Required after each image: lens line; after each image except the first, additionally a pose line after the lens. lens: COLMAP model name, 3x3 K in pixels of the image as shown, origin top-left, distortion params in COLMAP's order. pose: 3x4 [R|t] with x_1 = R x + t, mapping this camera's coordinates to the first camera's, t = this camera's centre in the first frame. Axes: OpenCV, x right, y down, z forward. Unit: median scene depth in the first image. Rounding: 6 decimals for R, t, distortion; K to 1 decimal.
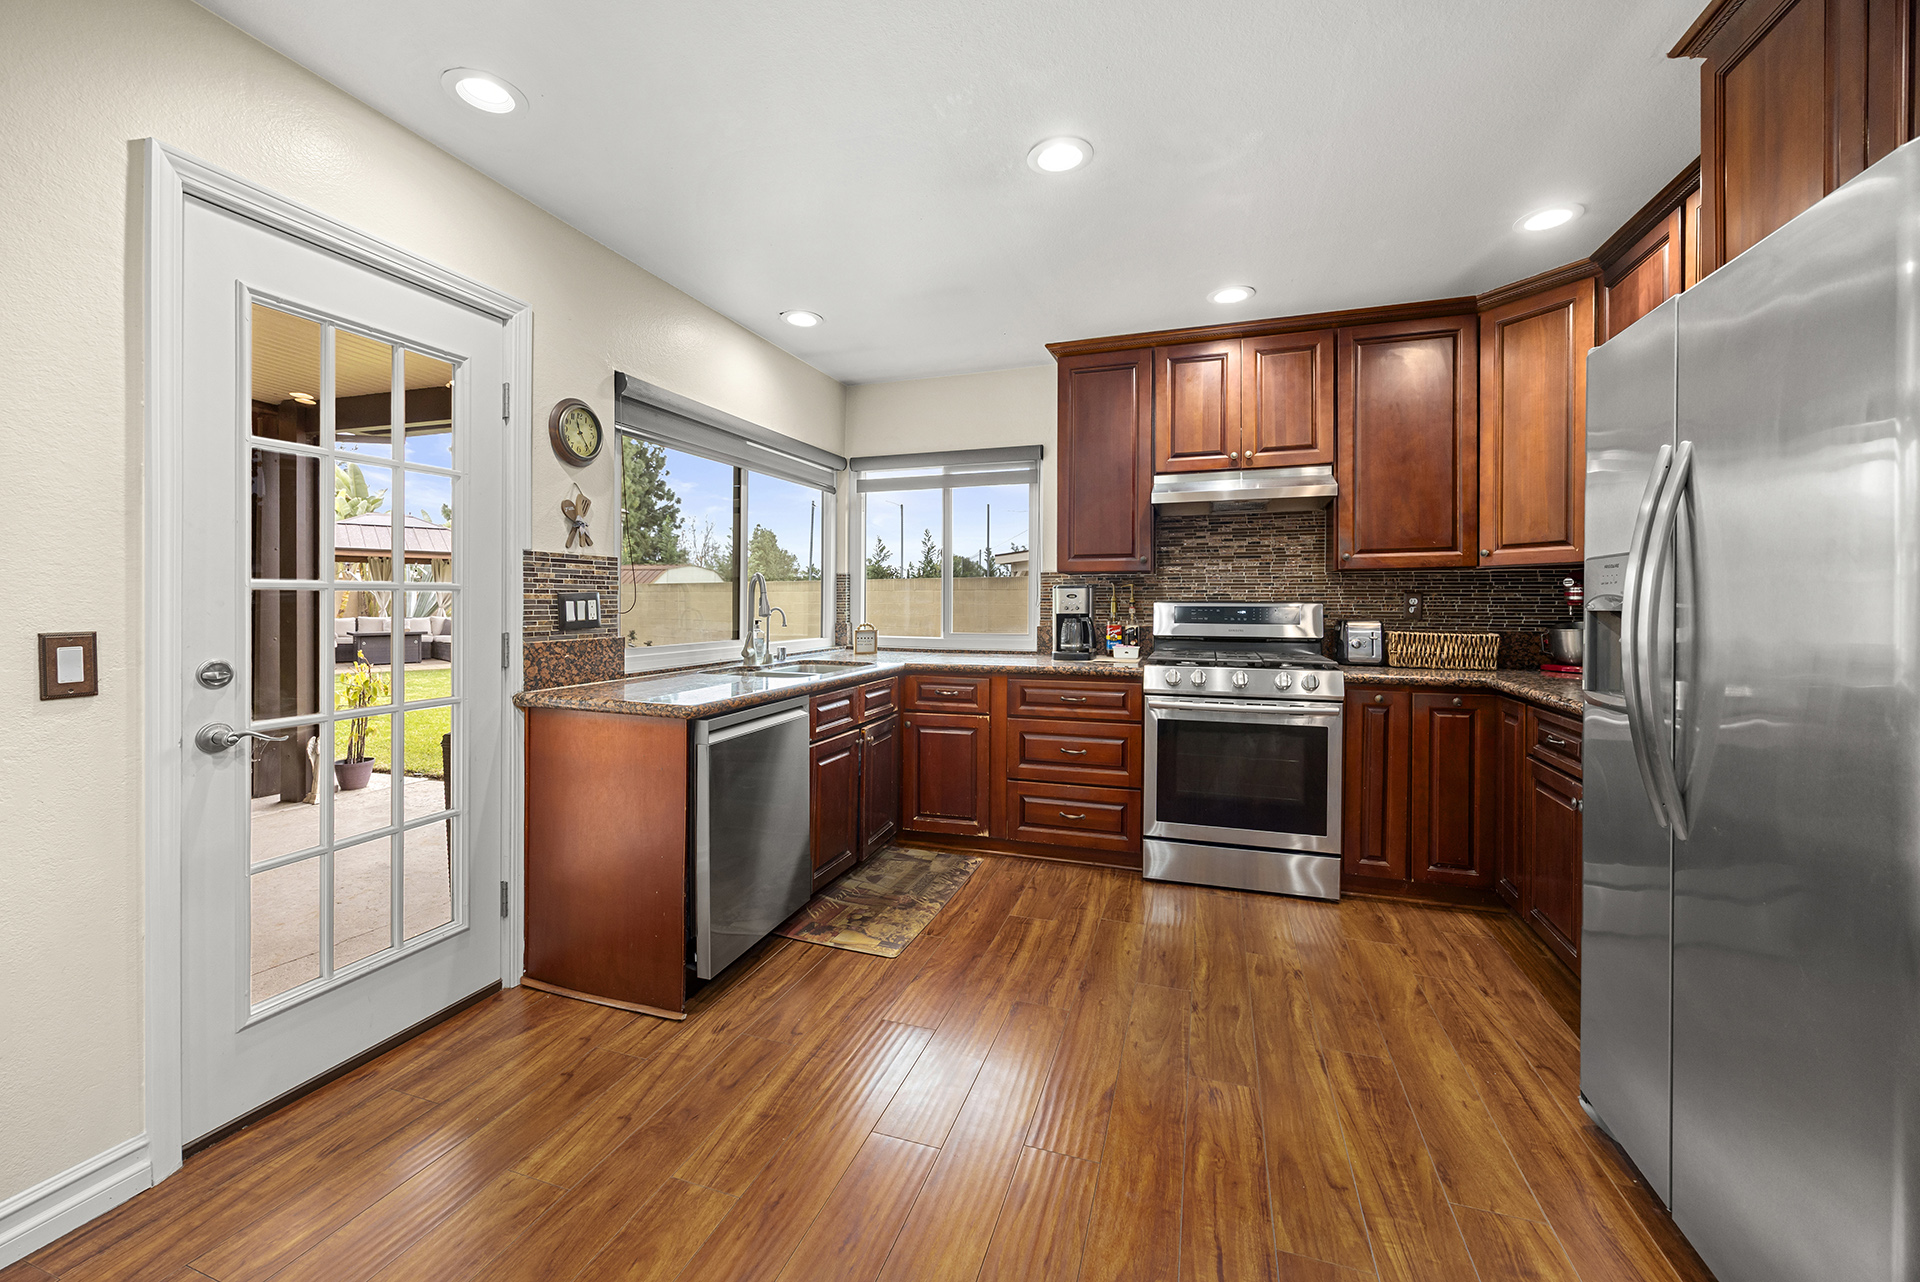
lens RADIAL K [[758.5, 0, 954.8], [0, 758.5, 602.8], [0, 0, 1]] dist [0.000212, 0.000098]
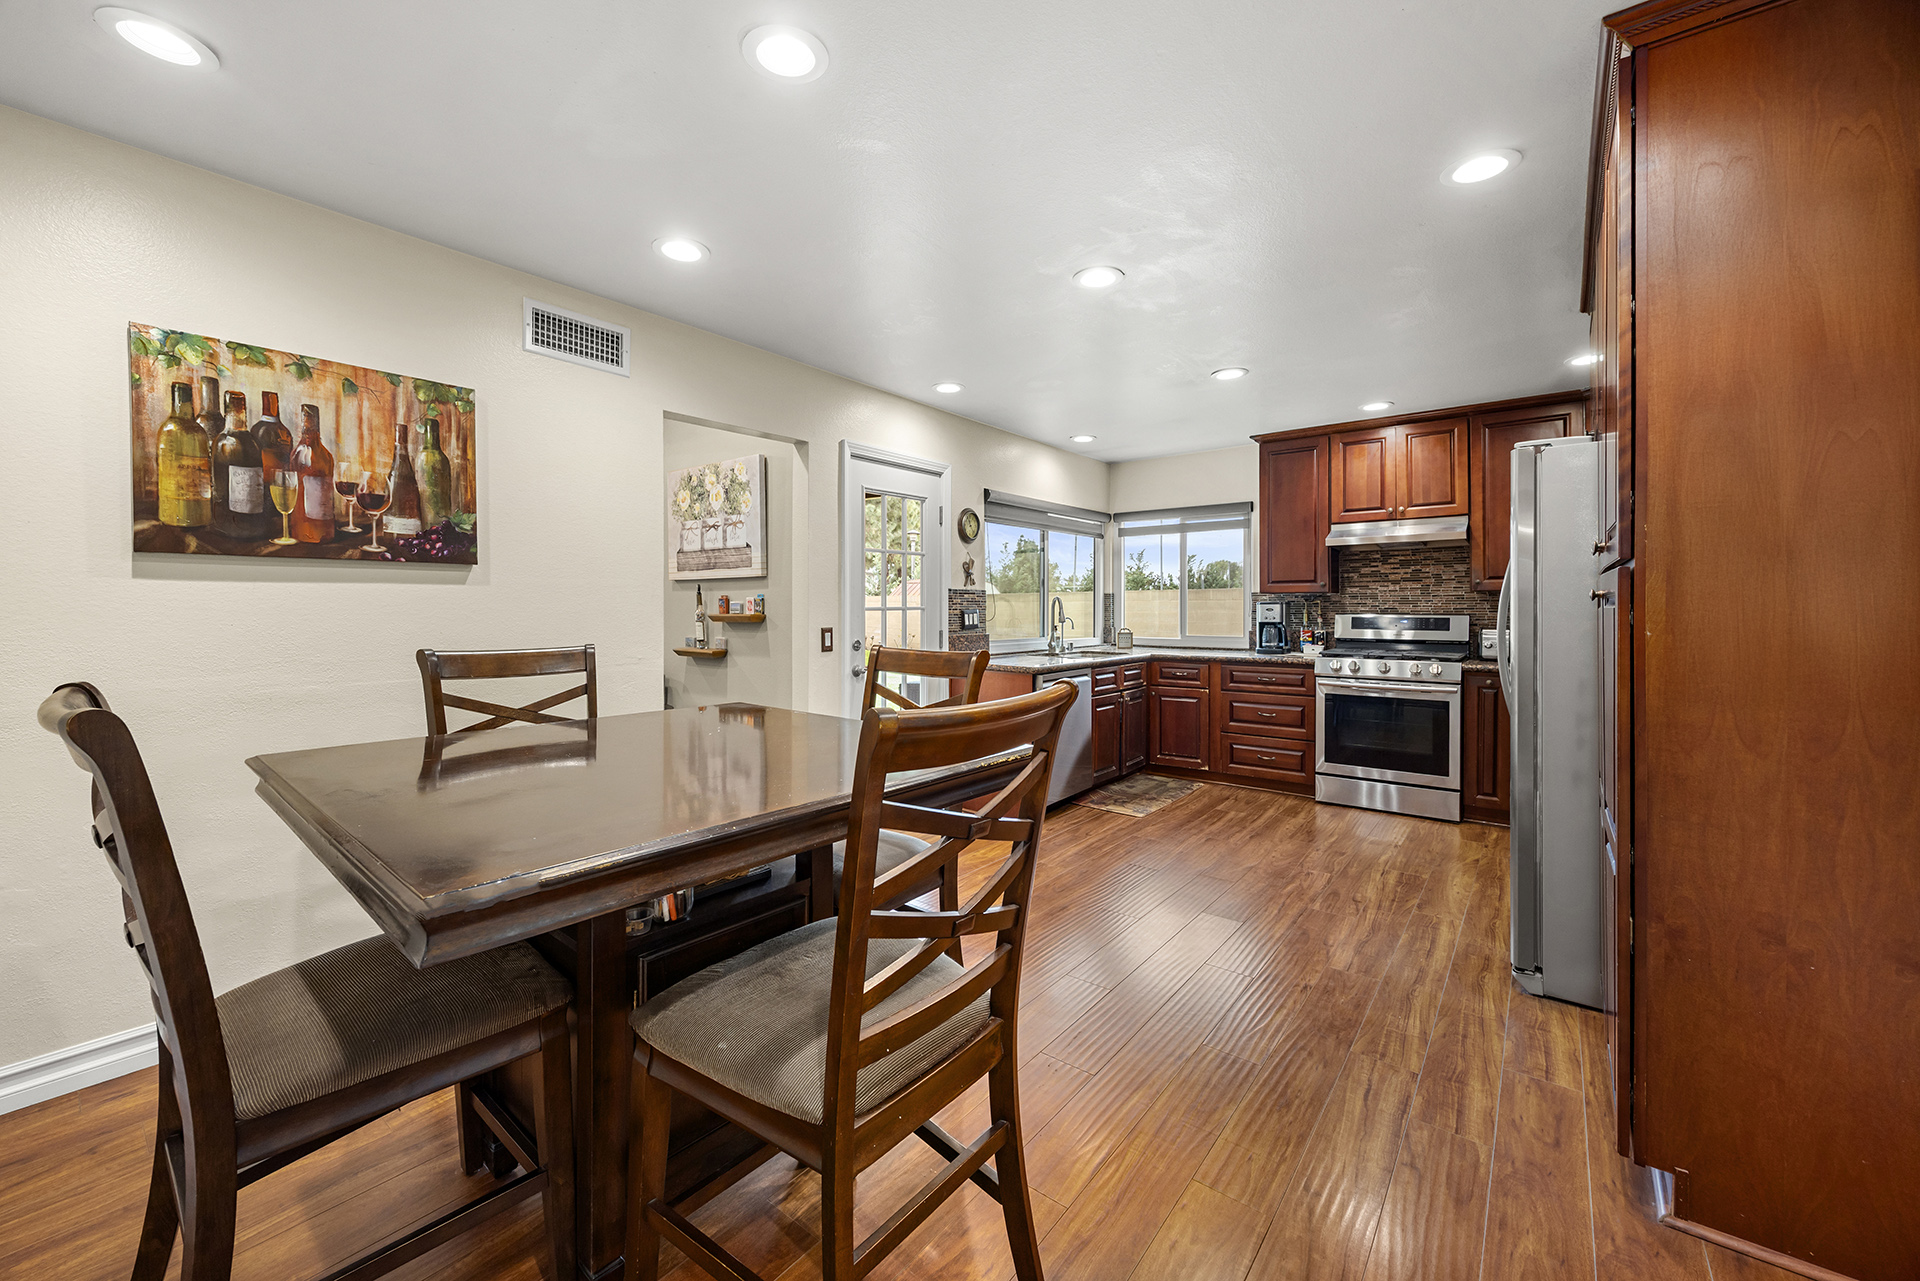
lens RADIAL K [[758.5, 0, 954.8], [0, 758.5, 602.3], [0, 0, 1]] dist [0.000212, 0.000098]
pose [[0.942783, -0.003966, -0.333384, 0.078721], [0.000975, 0.999958, -0.009137, -0.011671], [0.333406, 0.008289, 0.942747, -0.627650]]
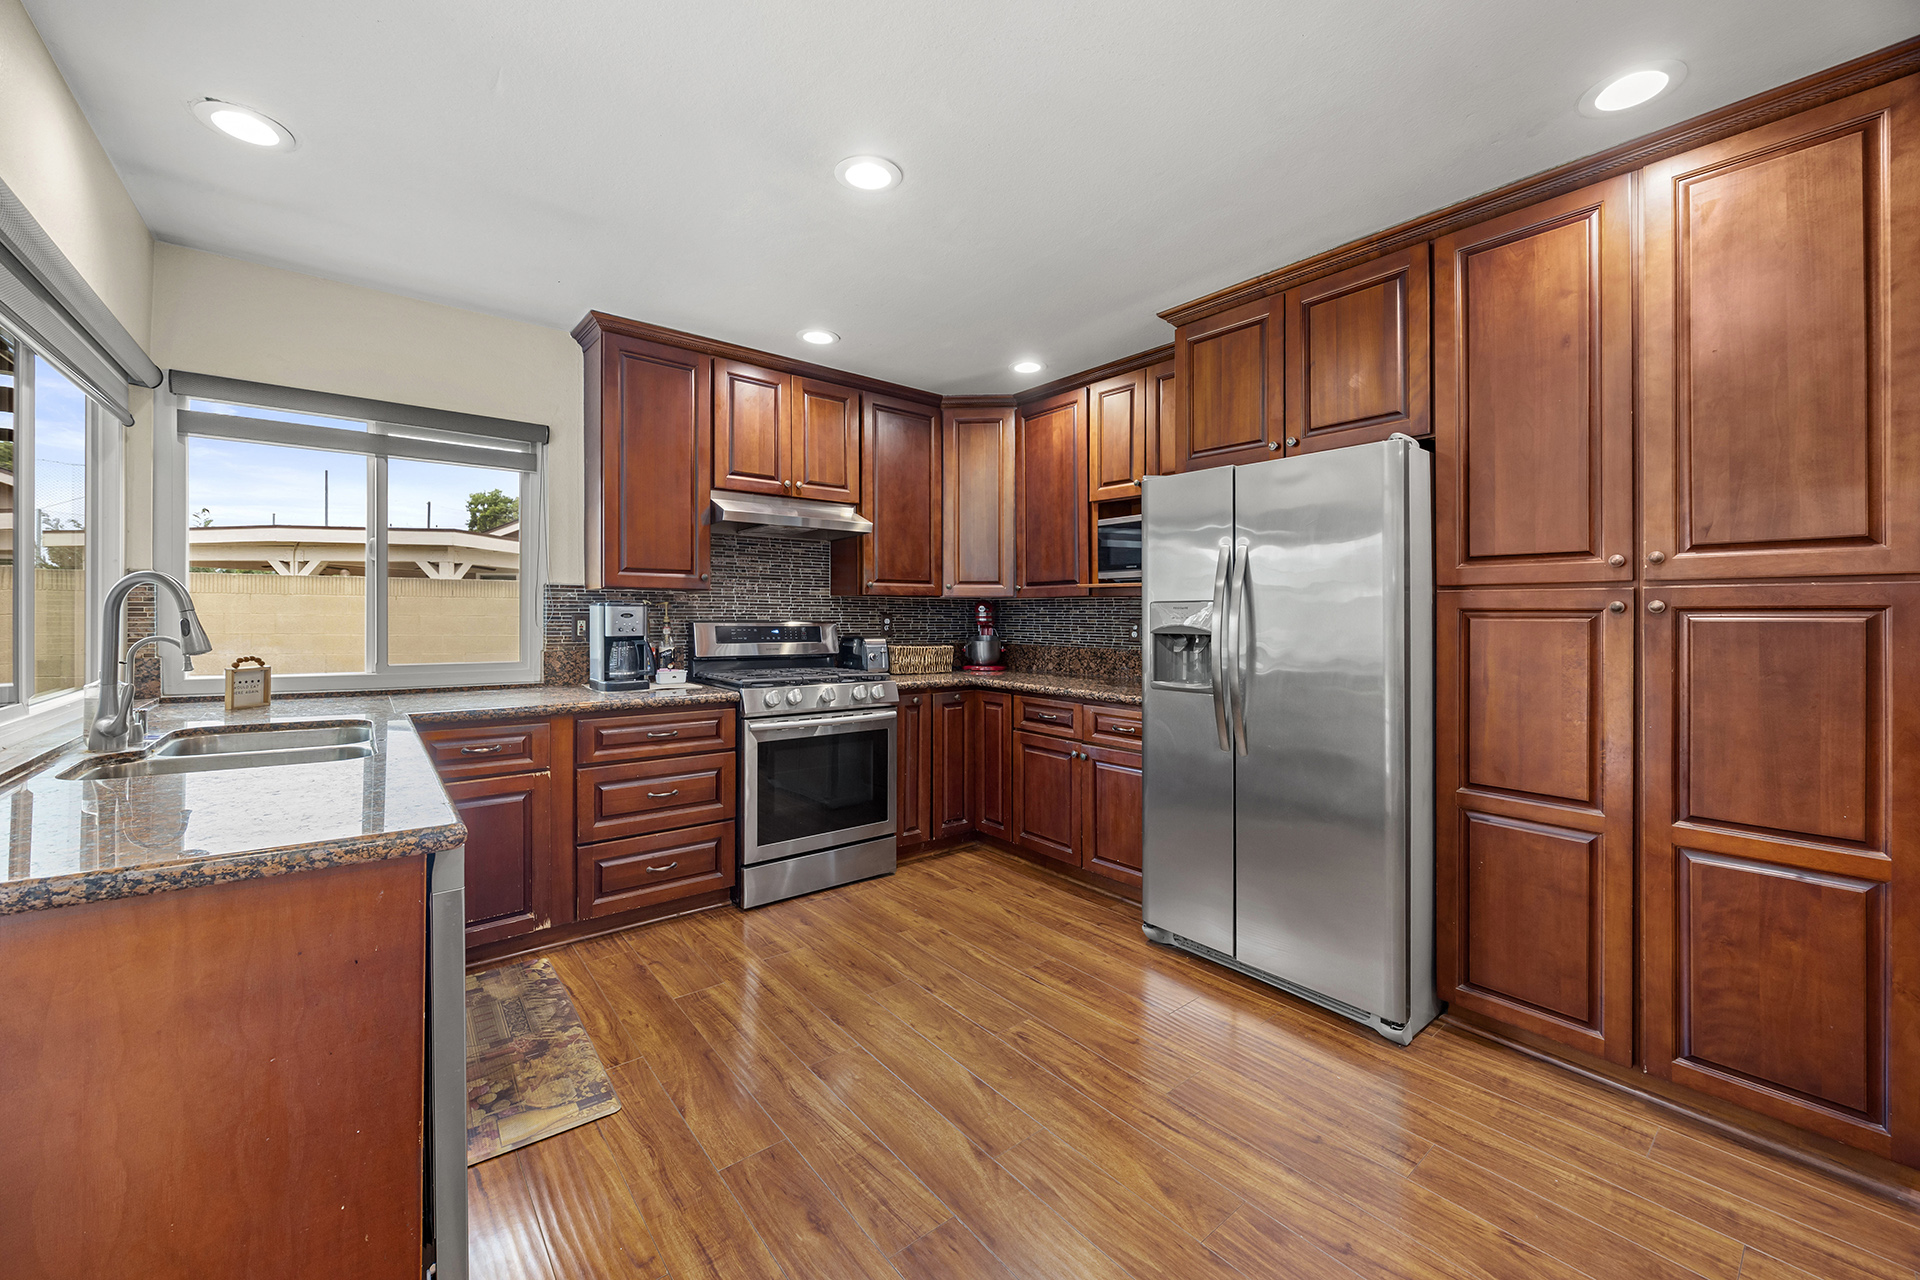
lens RADIAL K [[752.7, 0, 962.4], [0, 752.7, 612.3], [0, 0, 1]] dist [-0.000437, 0.000080]
pose [[0.520434, 0.007079, 0.853873, -0.420300], [-0.007908, 0.999963, -0.003471, -0.013993], [-0.853865, -0.004946, 0.520470, 0.260997]]
